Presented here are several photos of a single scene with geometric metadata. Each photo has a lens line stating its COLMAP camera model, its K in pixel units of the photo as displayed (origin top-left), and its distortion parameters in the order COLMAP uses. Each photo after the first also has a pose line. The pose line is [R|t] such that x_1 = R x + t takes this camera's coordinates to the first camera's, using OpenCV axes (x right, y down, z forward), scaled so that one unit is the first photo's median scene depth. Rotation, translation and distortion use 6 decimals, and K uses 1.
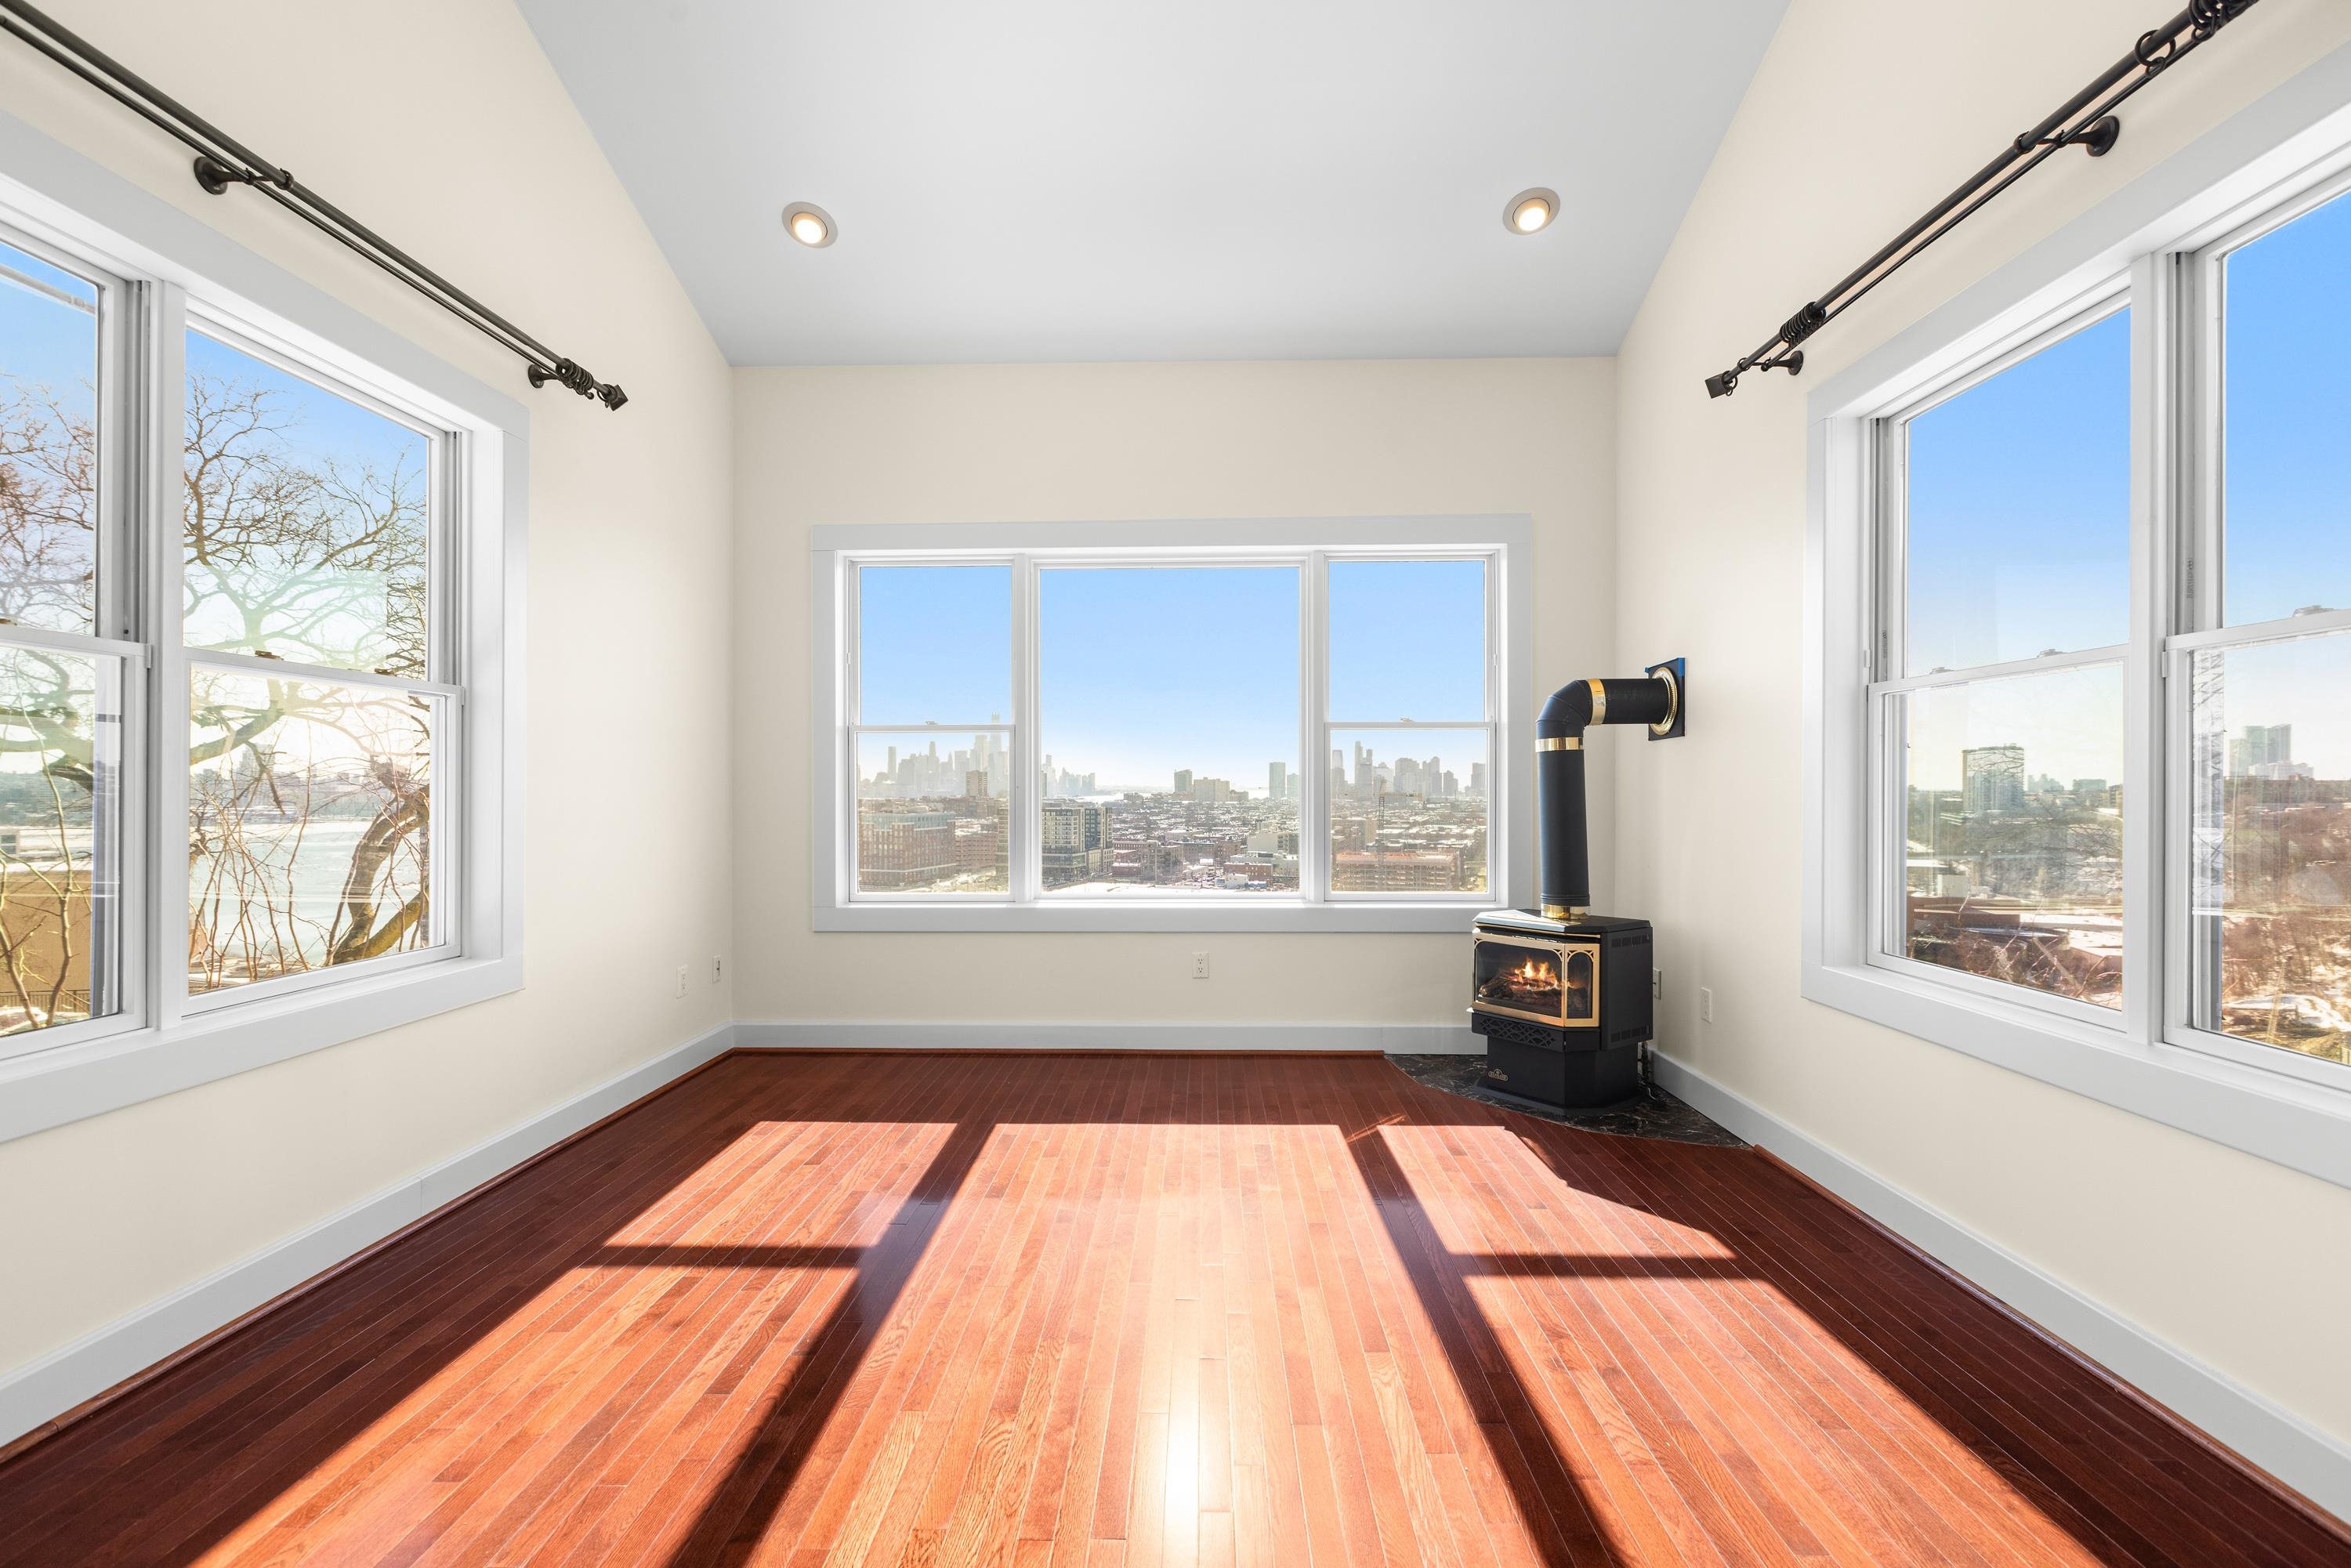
lens RADIAL K [[1032.9, 0, 1167.9], [0, 1032.9, 787.0], [0, 0, 1]] dist [0.000628, 0.000087]
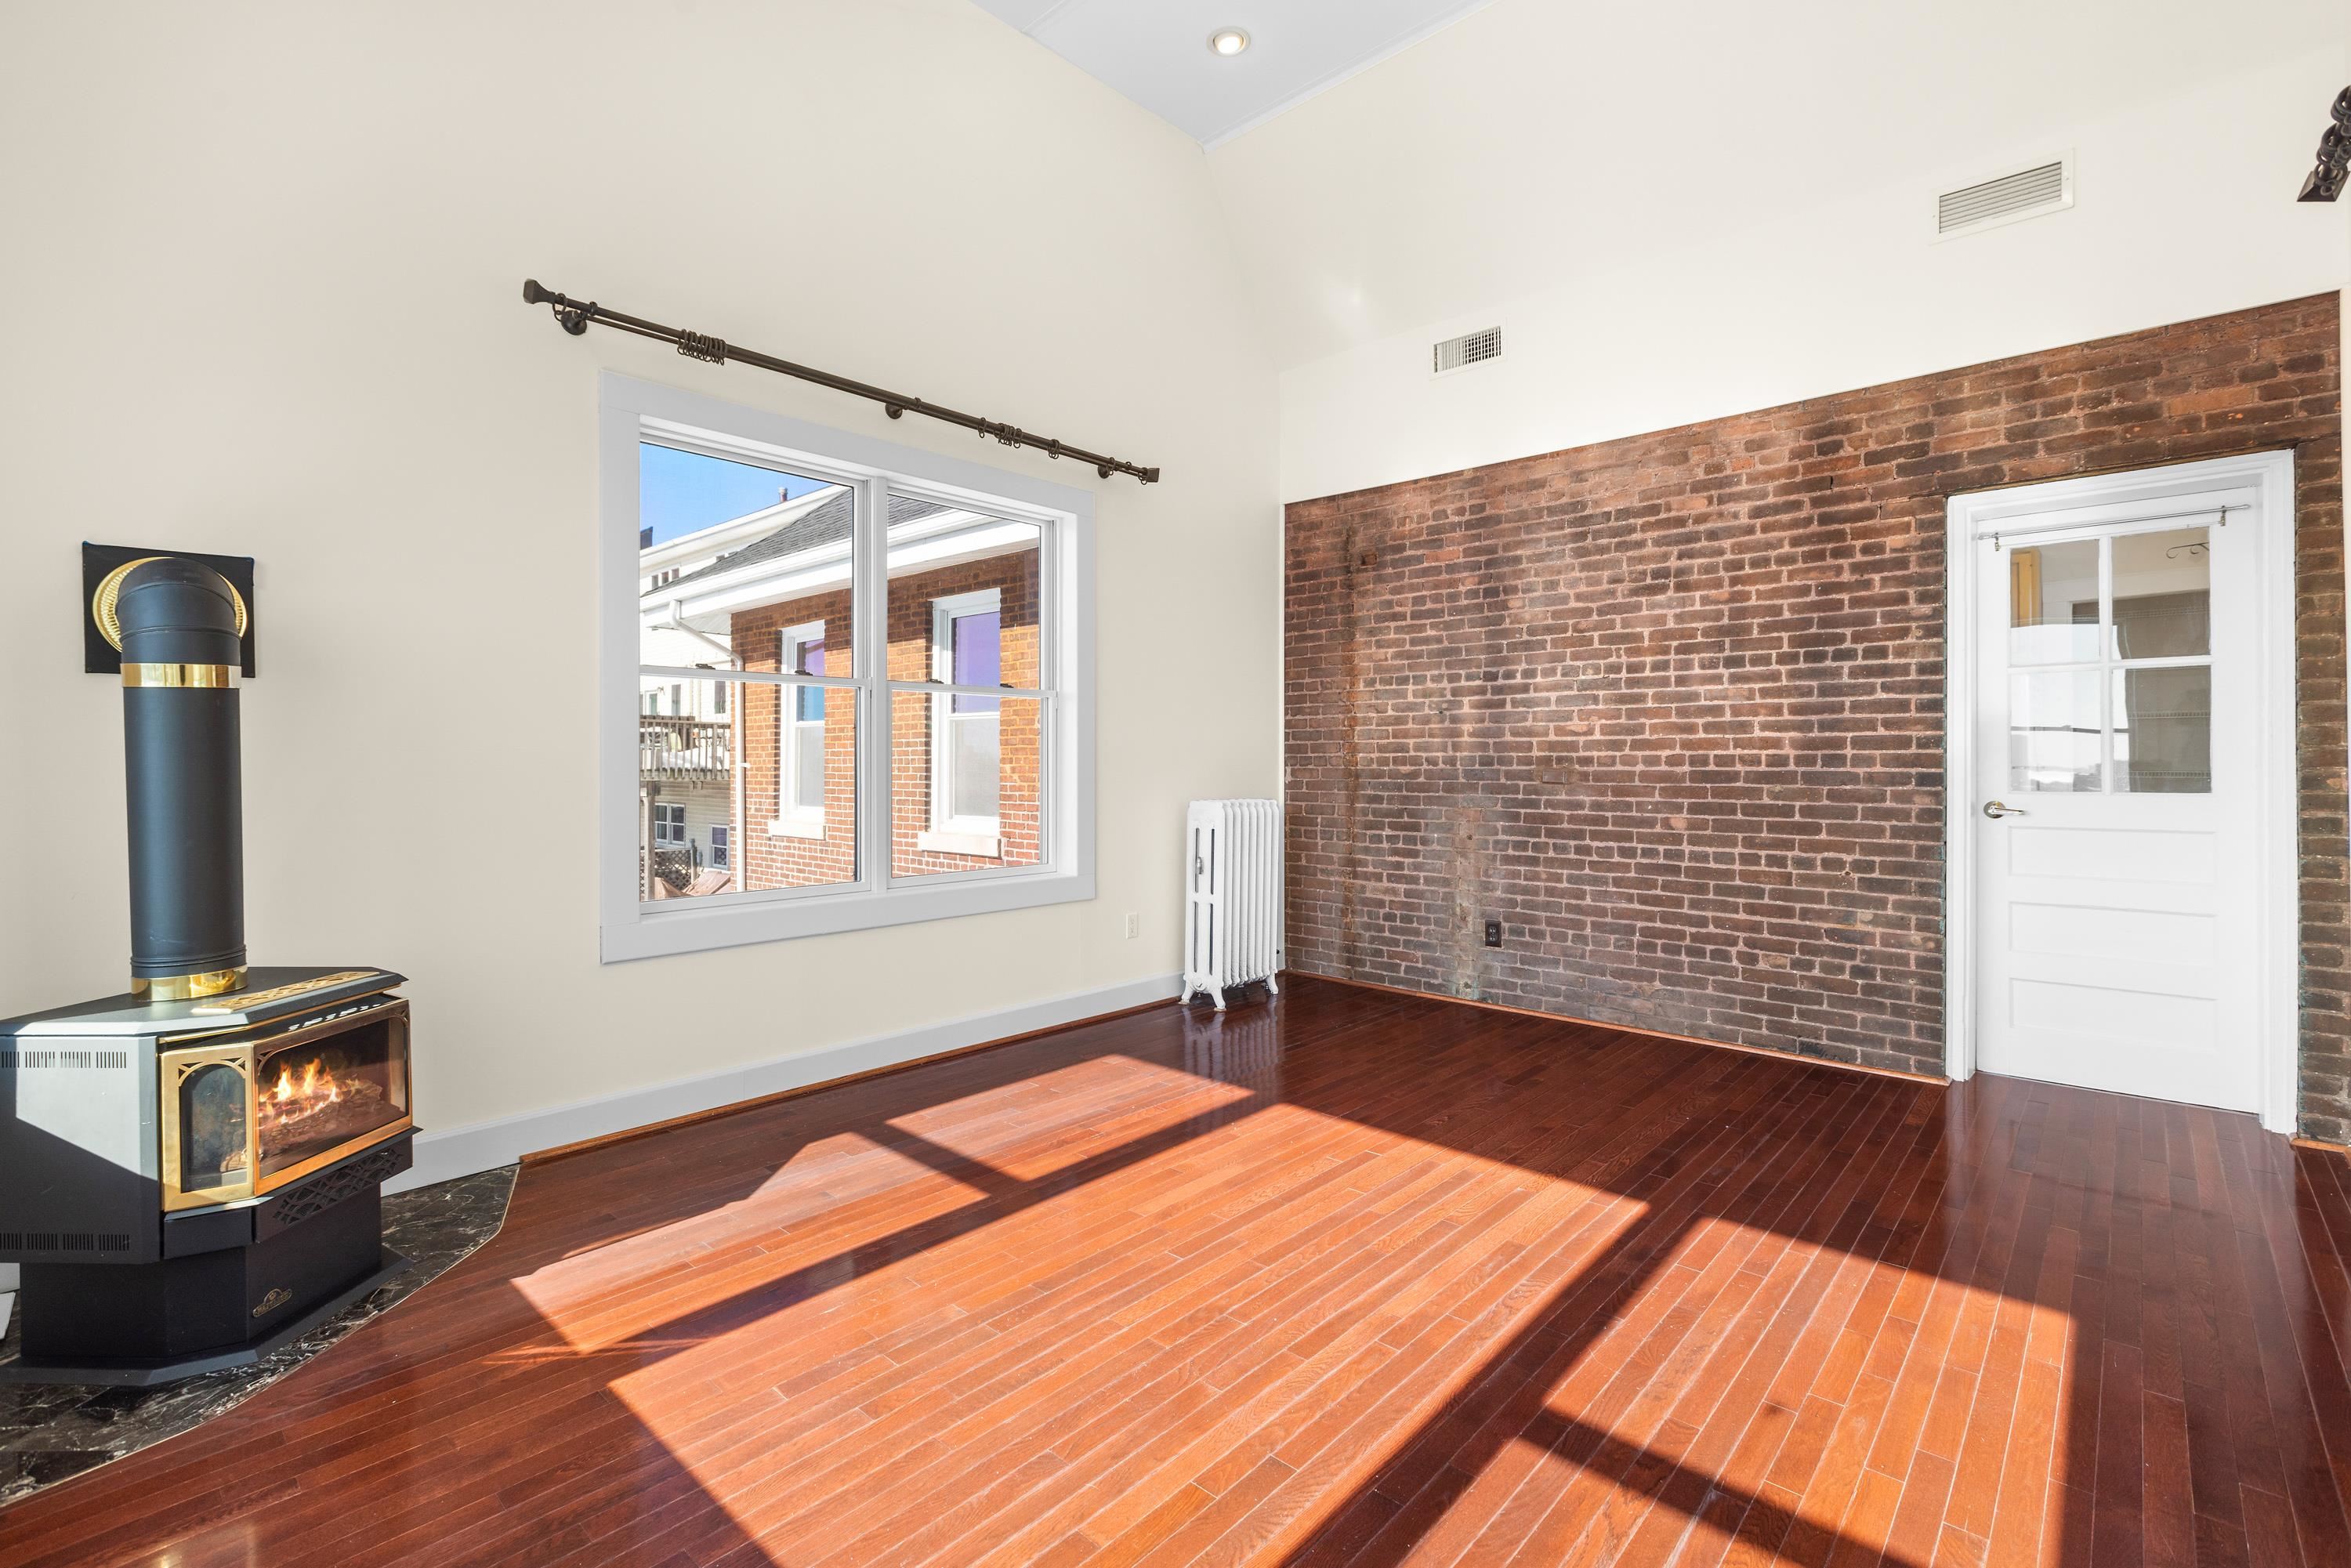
lens RADIAL K [[1054.8, 0, 1169.9], [0, 1054.8, 759.6], [0, 0, 1]] dist [0.001649, 0.000061]
pose [[-0.754992, -0.002938, 0.655727, -0.534609], [-0.001862, 0.999996, 0.002336, 0.000394], [-0.655731, 0.000542, -0.754994, 1.566426]]
